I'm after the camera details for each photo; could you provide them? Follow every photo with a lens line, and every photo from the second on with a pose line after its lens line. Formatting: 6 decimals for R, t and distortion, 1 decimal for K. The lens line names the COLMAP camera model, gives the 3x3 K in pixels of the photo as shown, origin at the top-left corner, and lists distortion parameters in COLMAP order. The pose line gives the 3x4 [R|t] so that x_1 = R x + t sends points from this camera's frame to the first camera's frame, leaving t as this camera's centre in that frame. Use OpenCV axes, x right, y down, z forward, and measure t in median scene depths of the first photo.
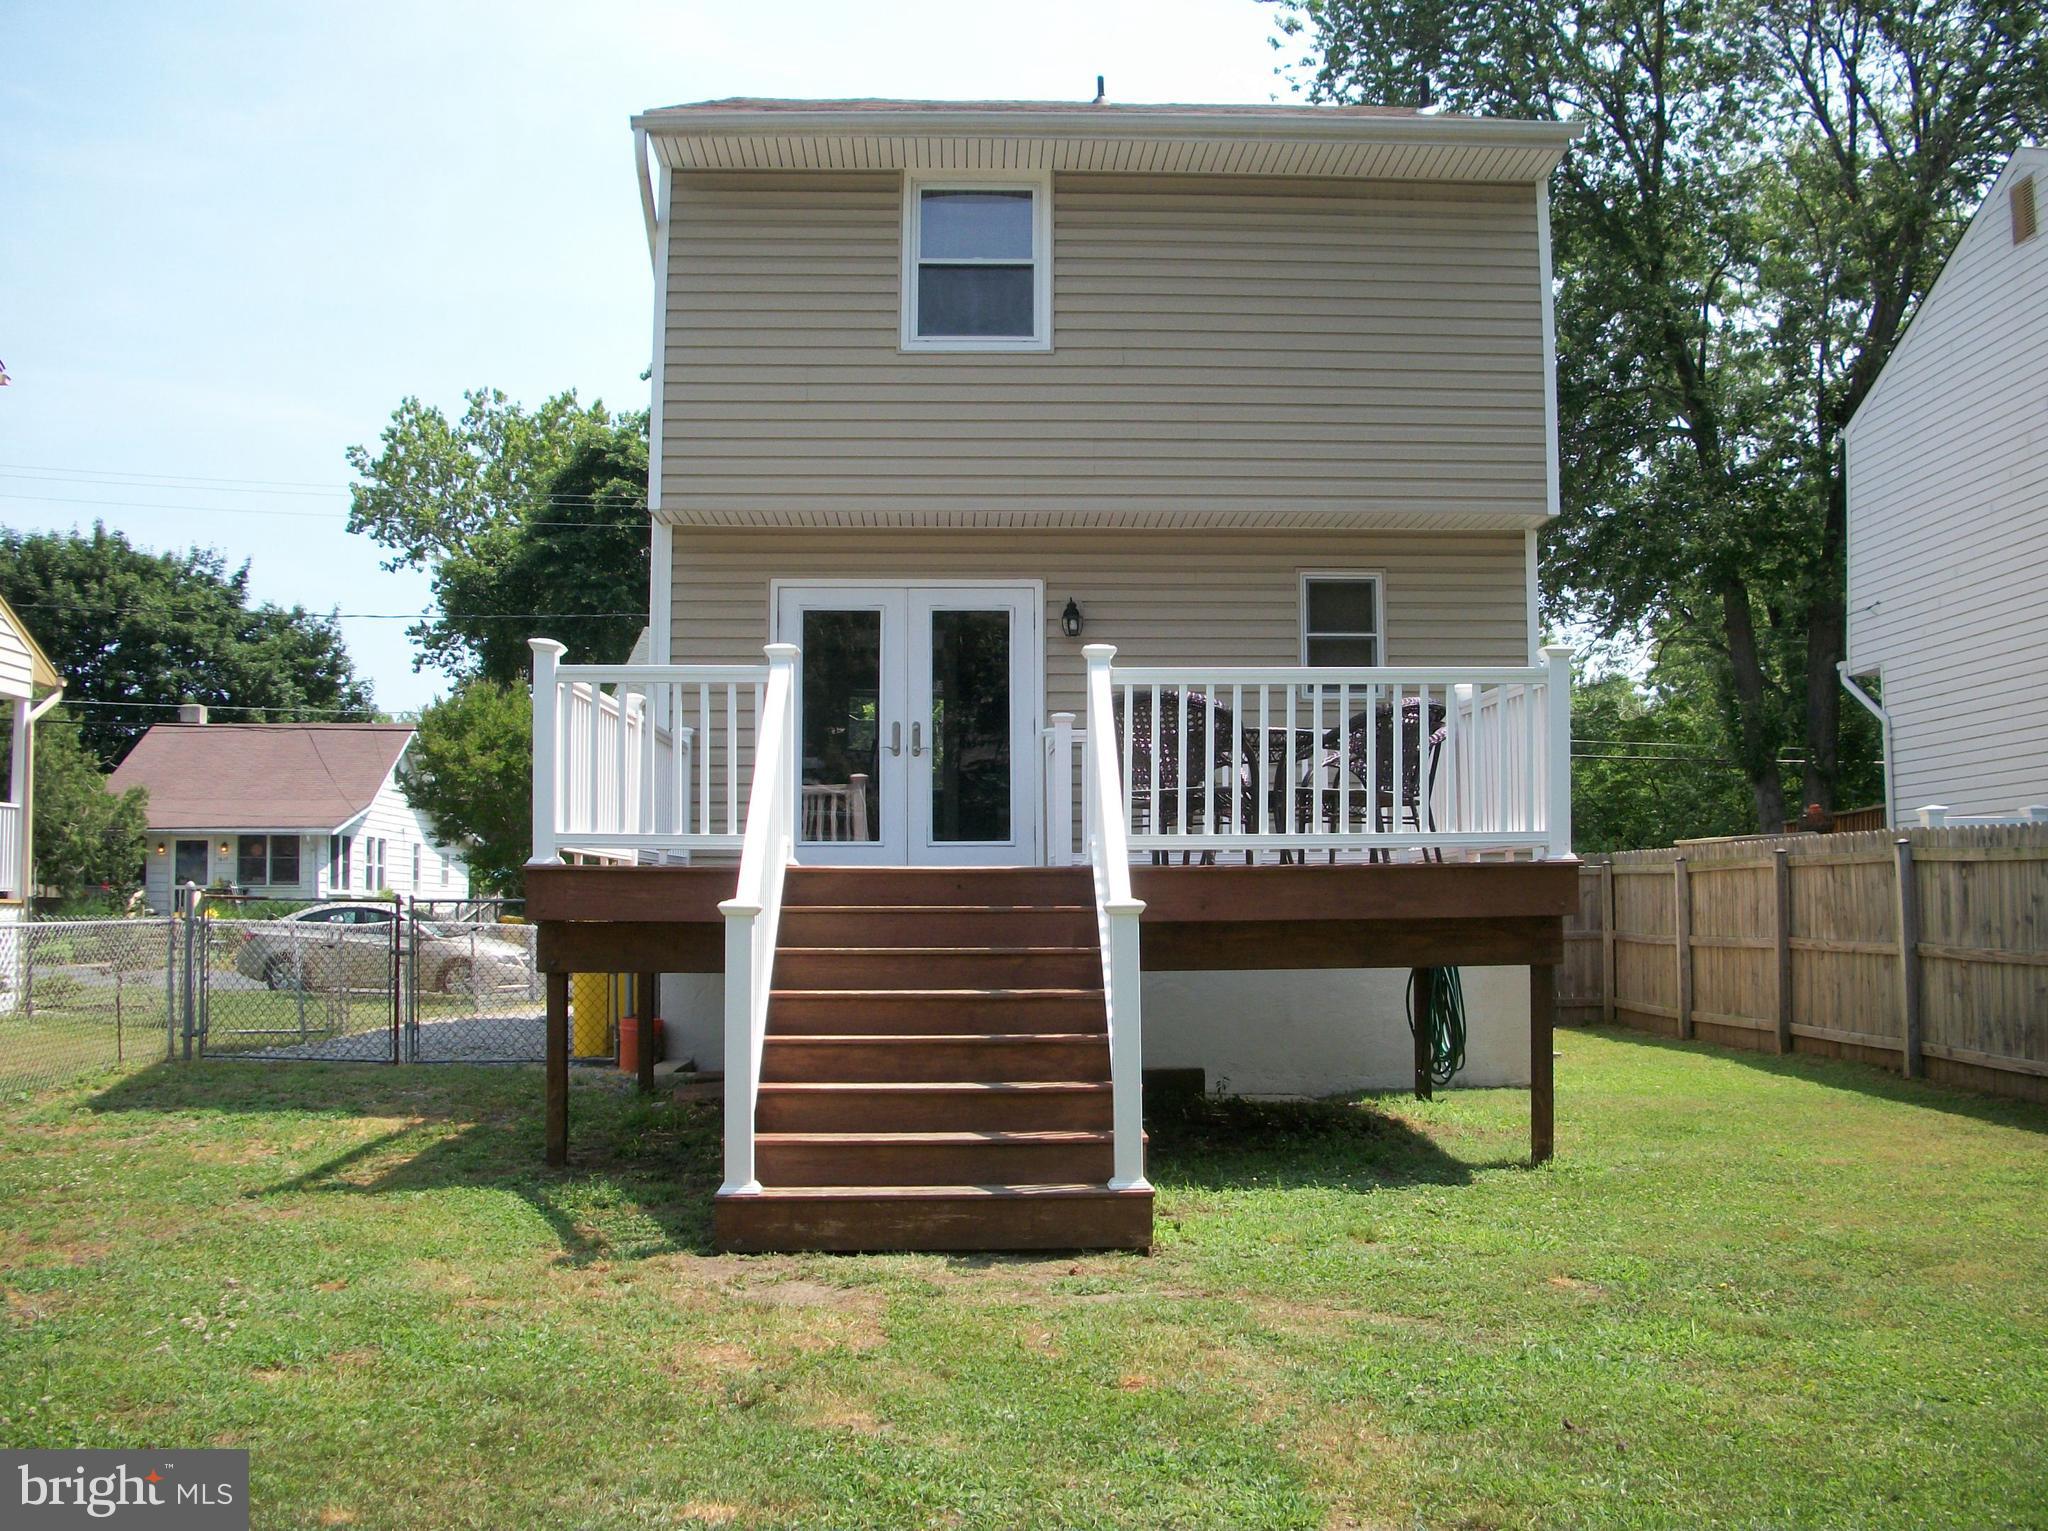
lens RADIAL K [[2087.4, 0, 1022.8], [0, 2087.4, 771.2], [0, 0, 1]] dist [-0.151307, 0.000000]
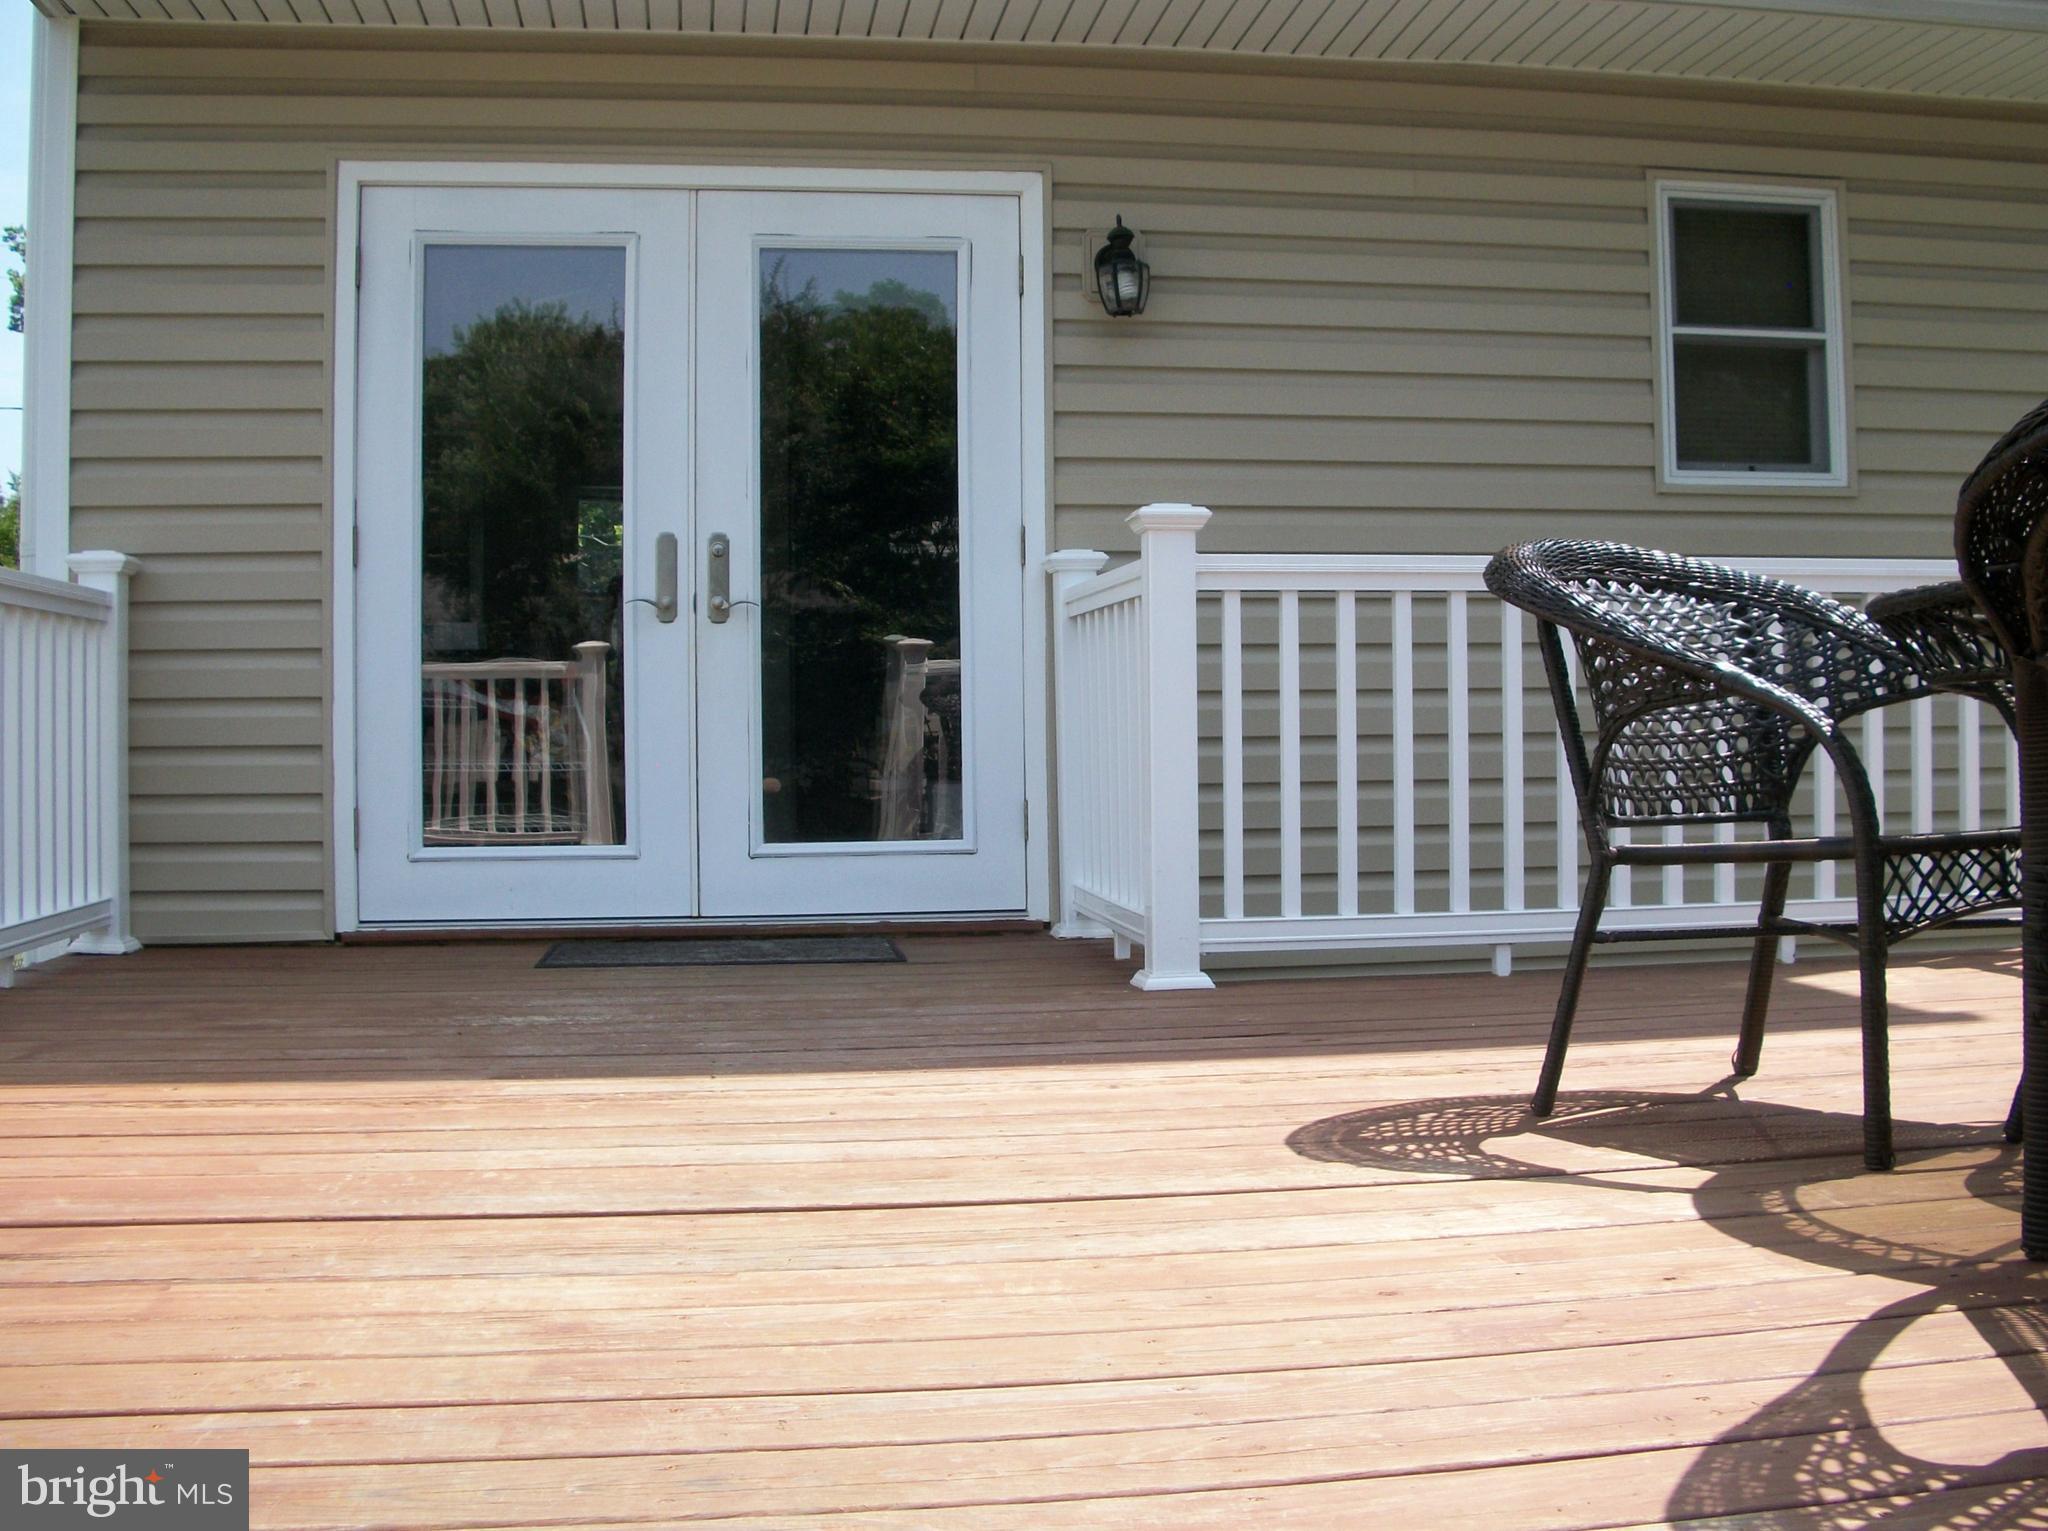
lens RADIAL K [[2087.4, 0, 1030.5], [0, 2087.4, 750.6], [0, 0, 1]] dist [-0.151307, 0.000000]
pose [[0.993221, -0.007314, 0.116013, -0.038557], [-0.000904, 0.997502, 0.070628, -0.010738], [-0.116239, -0.070254, 0.990733, 0.606834]]
